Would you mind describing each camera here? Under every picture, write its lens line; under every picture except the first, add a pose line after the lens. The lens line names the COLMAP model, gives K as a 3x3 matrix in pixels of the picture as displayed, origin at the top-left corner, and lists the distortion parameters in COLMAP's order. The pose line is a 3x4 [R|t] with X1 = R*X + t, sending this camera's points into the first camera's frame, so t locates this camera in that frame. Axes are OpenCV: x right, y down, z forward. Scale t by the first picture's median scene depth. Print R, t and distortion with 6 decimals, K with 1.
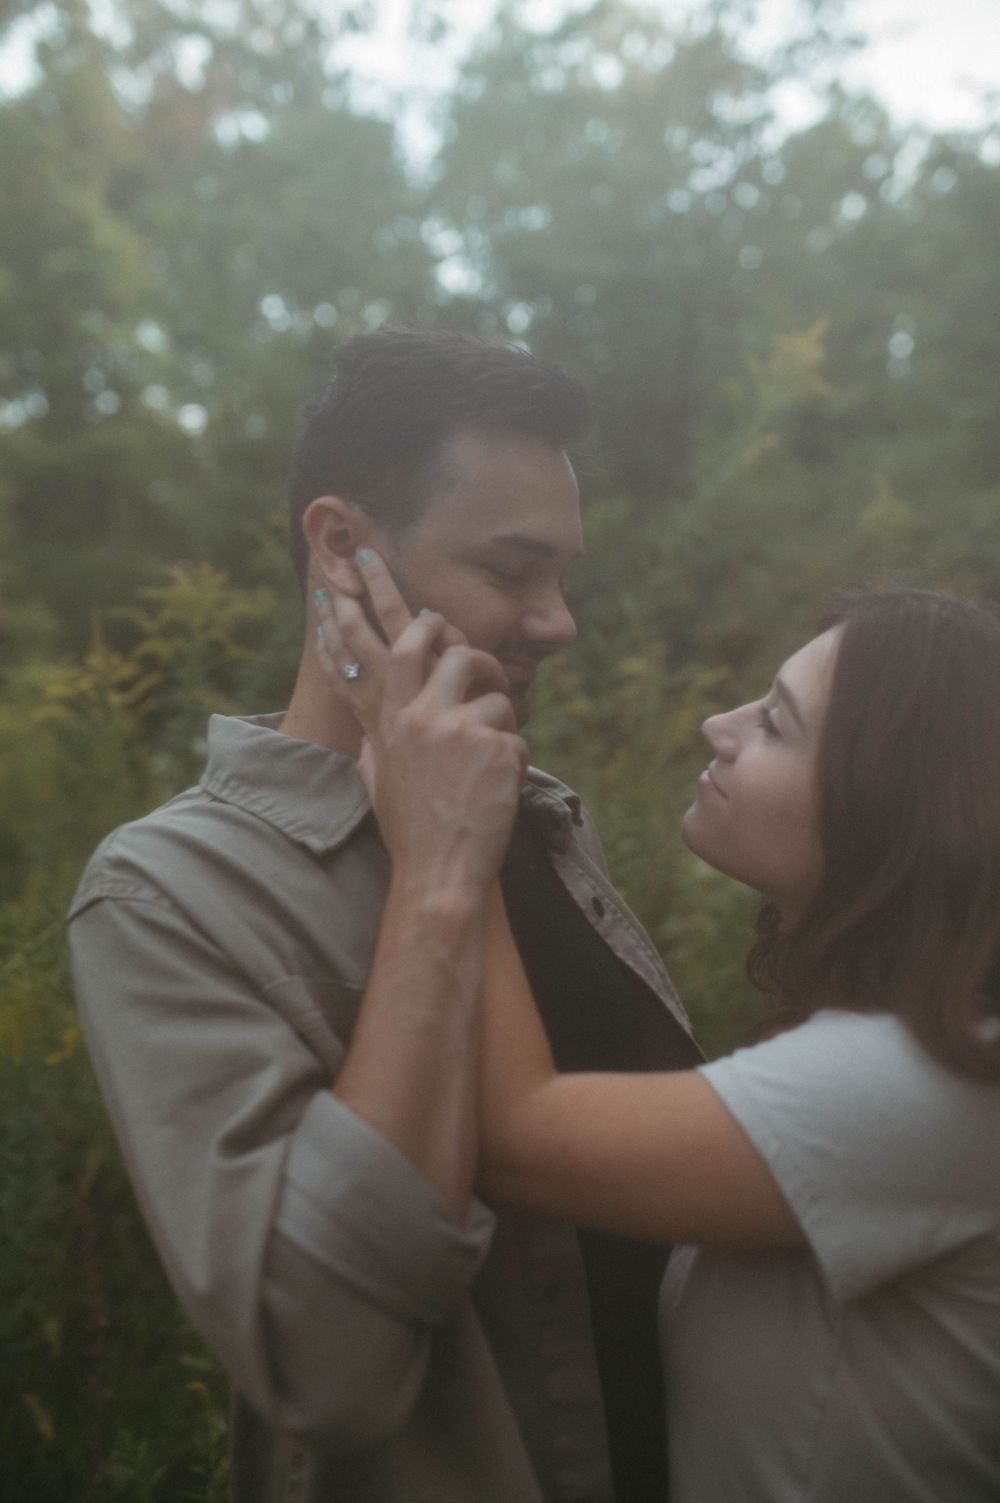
lens RADIAL K [[1428.7, 0, 504.3], [0, 1428.7, 778.6], [0, 0, 1]] dist [-0.039794, 0.000000]
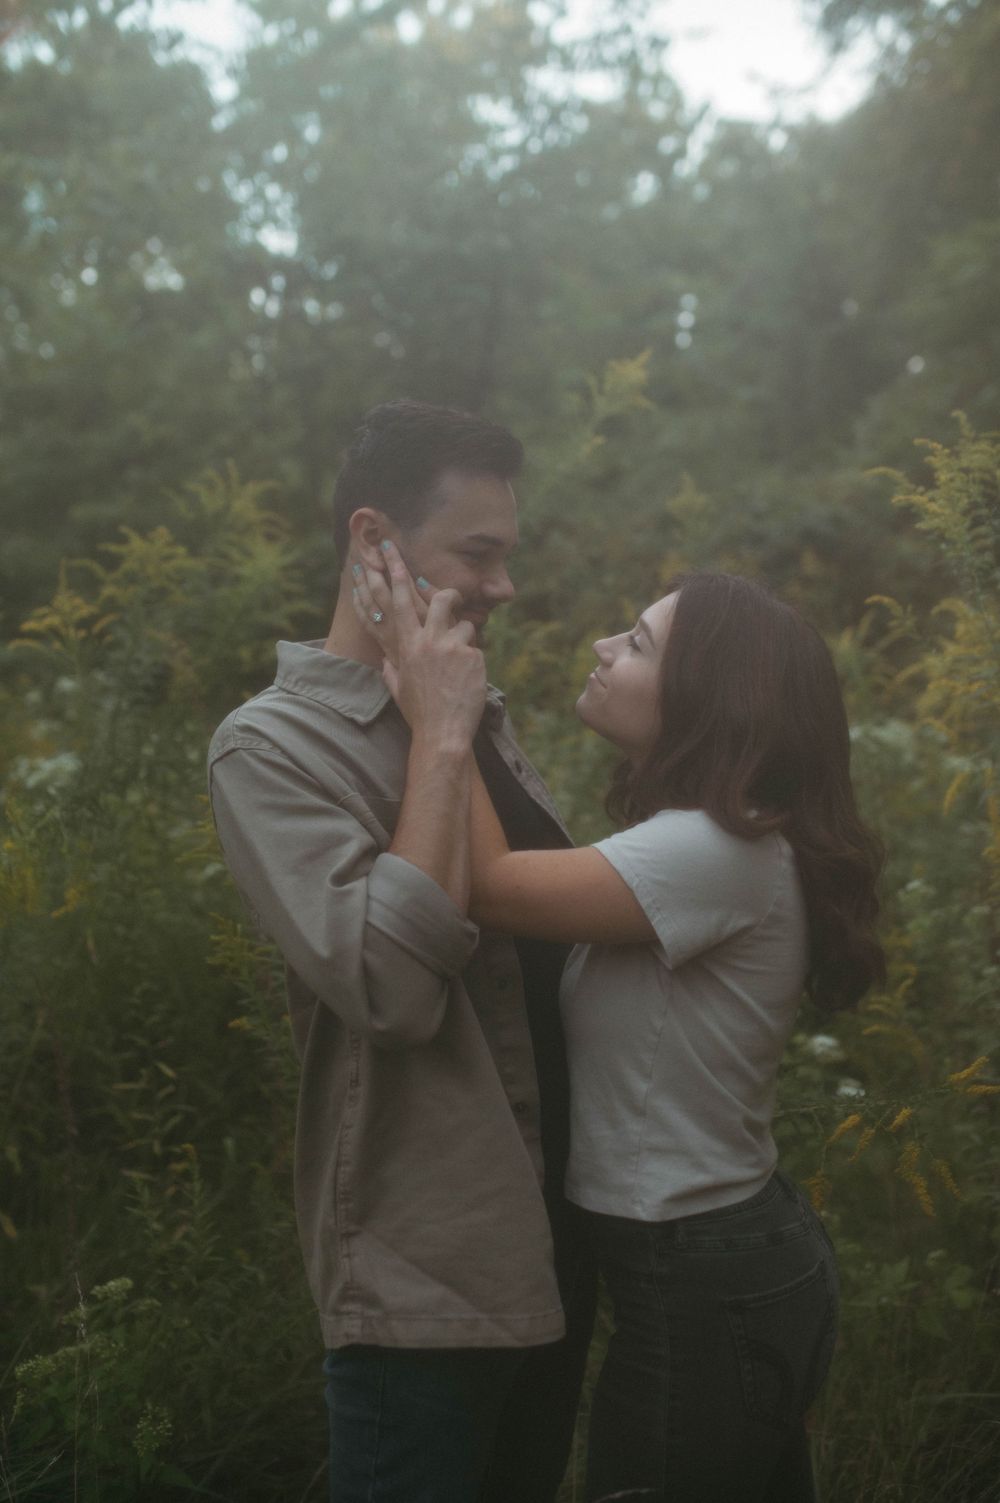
lens RADIAL K [[1428.7, 0, 499.3], [0, 1428.7, 750.1], [0, 0, 1]] dist [-0.039794, 0.000000]
pose [[0.990335, 0.000408, 0.138696, -0.217996], [-0.001224, 0.999982, 0.005795, 0.078228], [-0.138691, -0.005909, 0.990318, -0.714806]]
